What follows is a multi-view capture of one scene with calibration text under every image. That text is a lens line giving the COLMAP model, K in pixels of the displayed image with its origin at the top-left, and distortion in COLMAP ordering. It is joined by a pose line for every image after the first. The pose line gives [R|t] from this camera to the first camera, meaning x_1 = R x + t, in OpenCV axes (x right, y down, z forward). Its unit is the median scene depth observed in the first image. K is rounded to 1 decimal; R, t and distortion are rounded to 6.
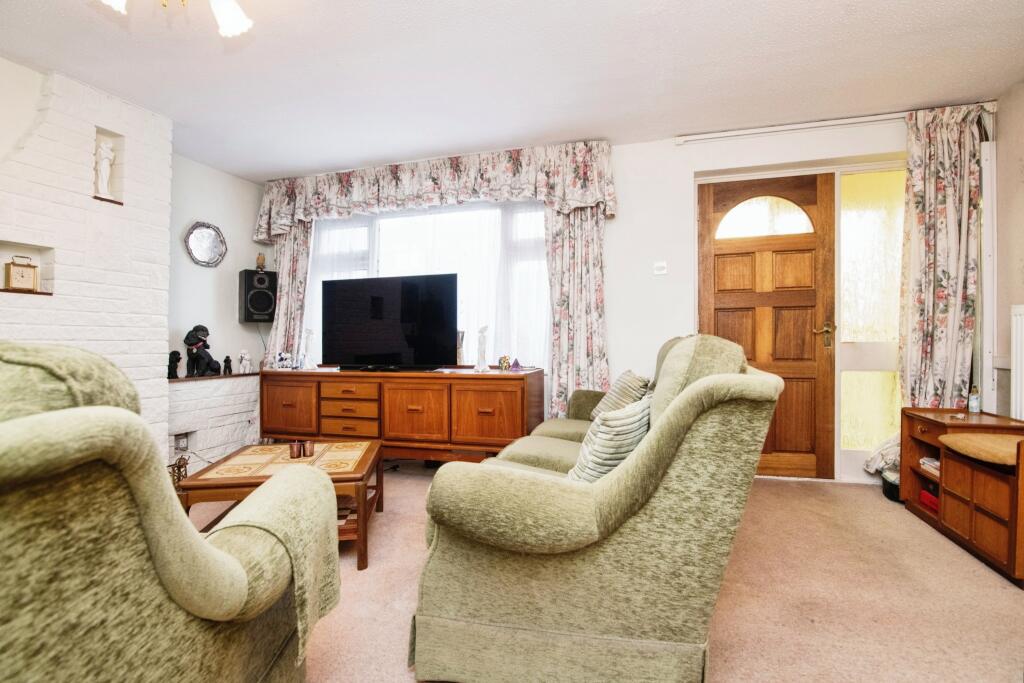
lens RADIAL K [[476.0, 0, 512.6], [0, 476.0, 343.3], [0, 0, 1]] dist [-0.018810, 0.000204]
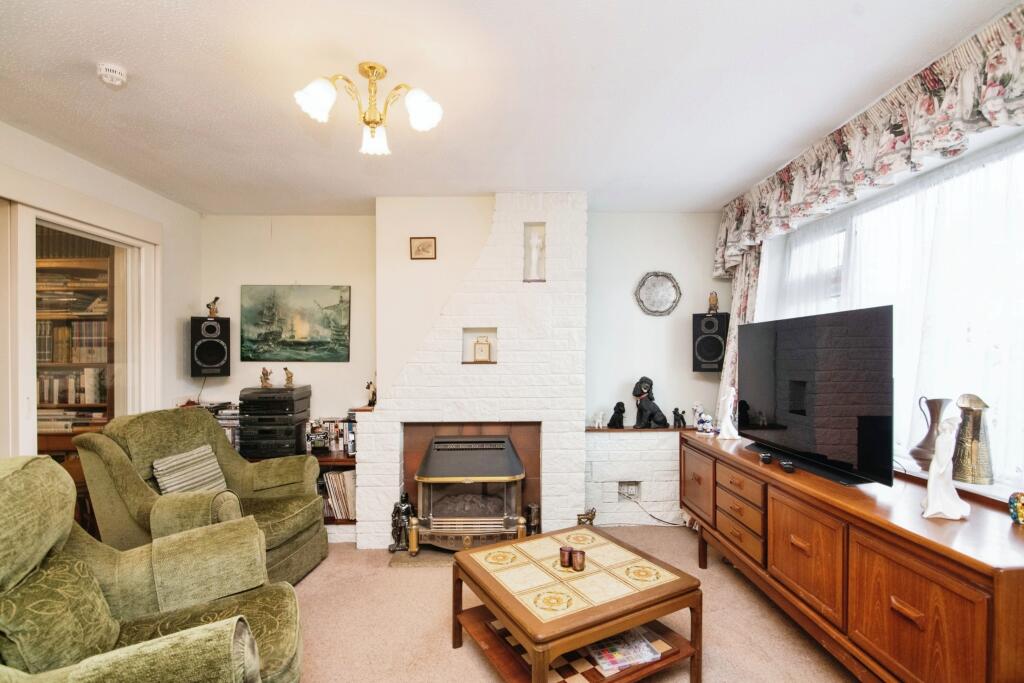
lens RADIAL K [[476.0, 0, 516.5], [0, 476.0, 355.0], [0, 0, 1]] dist [-0.018810, 0.000204]
pose [[0.330741, -0.001764, -0.943720, 0.195716], [0.002490, 0.999996, -0.000997, -0.082991], [0.943718, -0.002020, 0.330745, 0.403837]]
